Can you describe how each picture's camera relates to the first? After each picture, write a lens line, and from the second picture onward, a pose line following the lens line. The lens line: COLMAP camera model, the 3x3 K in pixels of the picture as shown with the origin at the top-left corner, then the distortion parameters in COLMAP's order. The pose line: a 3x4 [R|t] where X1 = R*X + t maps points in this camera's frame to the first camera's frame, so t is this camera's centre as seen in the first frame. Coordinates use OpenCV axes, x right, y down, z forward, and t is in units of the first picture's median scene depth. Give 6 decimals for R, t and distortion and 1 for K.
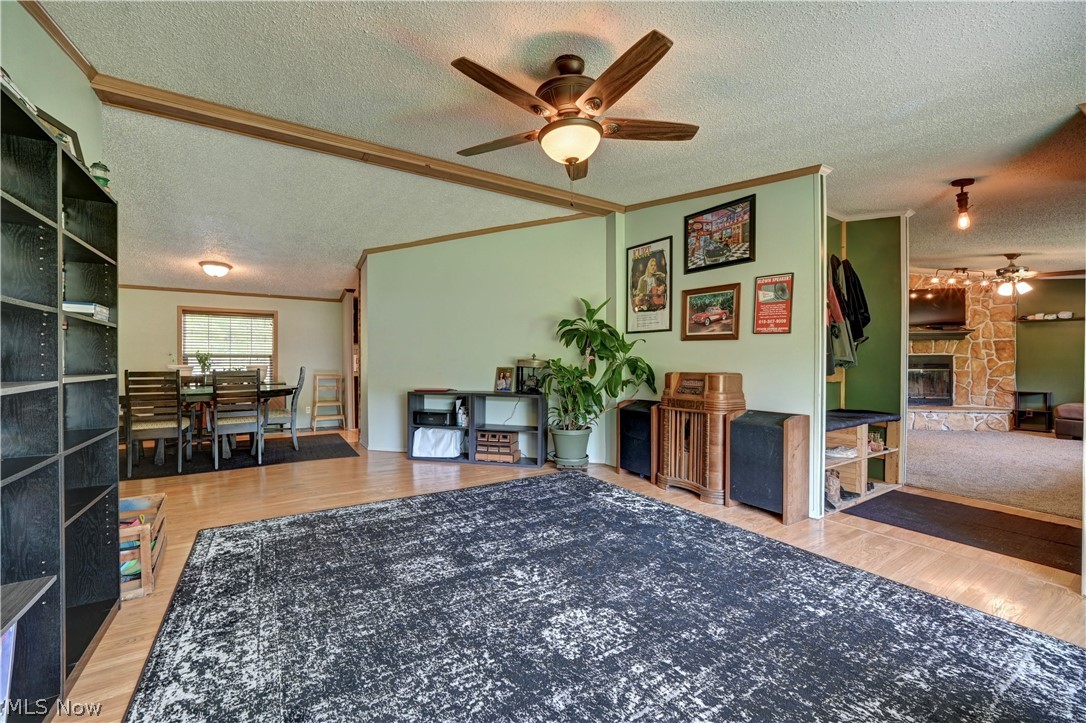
lens RADIAL K [[438.4, 0, 542.3], [0, 438.4, 363.5], [0, 0, 1]] dist [-0.025470, 0.005765]
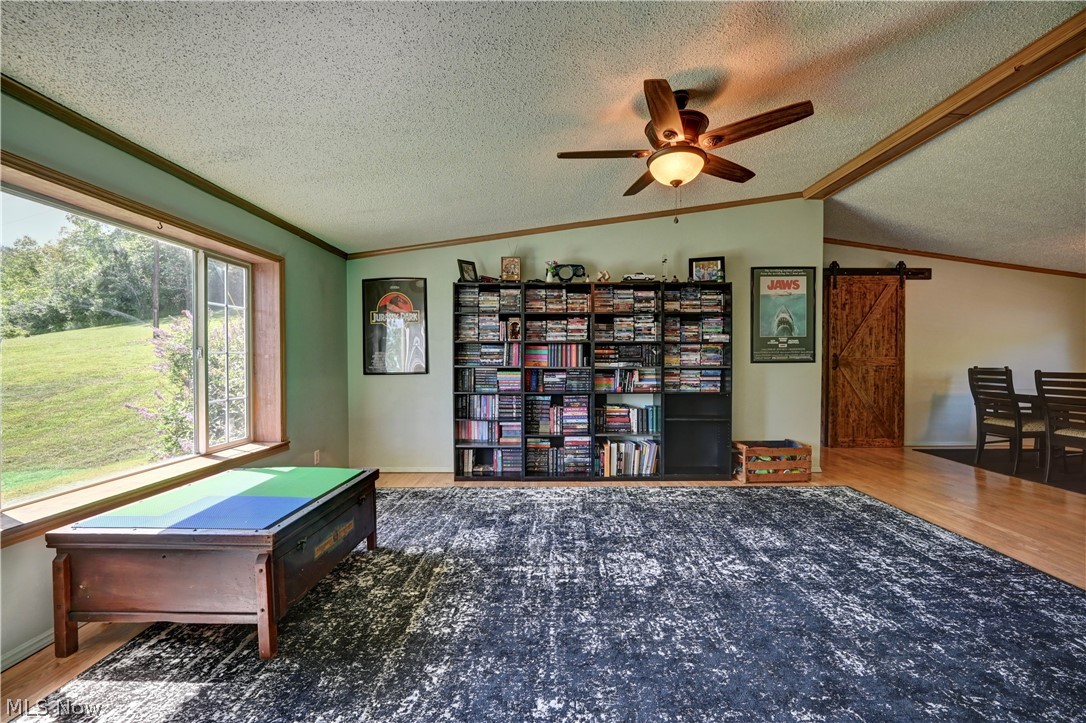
lens RADIAL K [[425.5, 0, 552.7], [0, 425.5, 363.9], [0, 0, 1]] dist [-0.015157, 0.000261]
pose [[-0.524777, 0.009950, -0.851182, 0.835822], [-0.008180, 0.999827, 0.016731, -0.011509], [0.851201, 0.015743, -0.524604, 0.931227]]
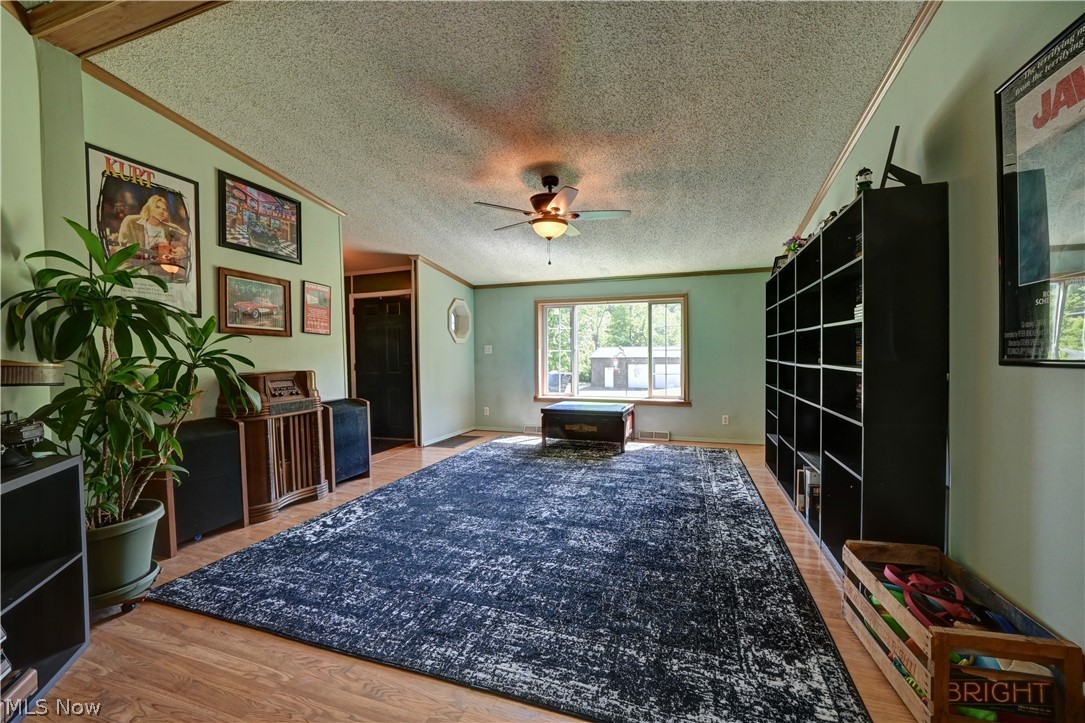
lens RADIAL K [[449.9, 0, 548.1], [0, 449.9, 354.1], [0, 0, 1]] dist [-0.023464, 0.000583]
pose [[-0.644484, 0.003304, 0.764610, -0.907780], [0.015107, 0.999850, 0.008413, -0.018566], [-0.764468, 0.016972, -0.644438, 1.526542]]
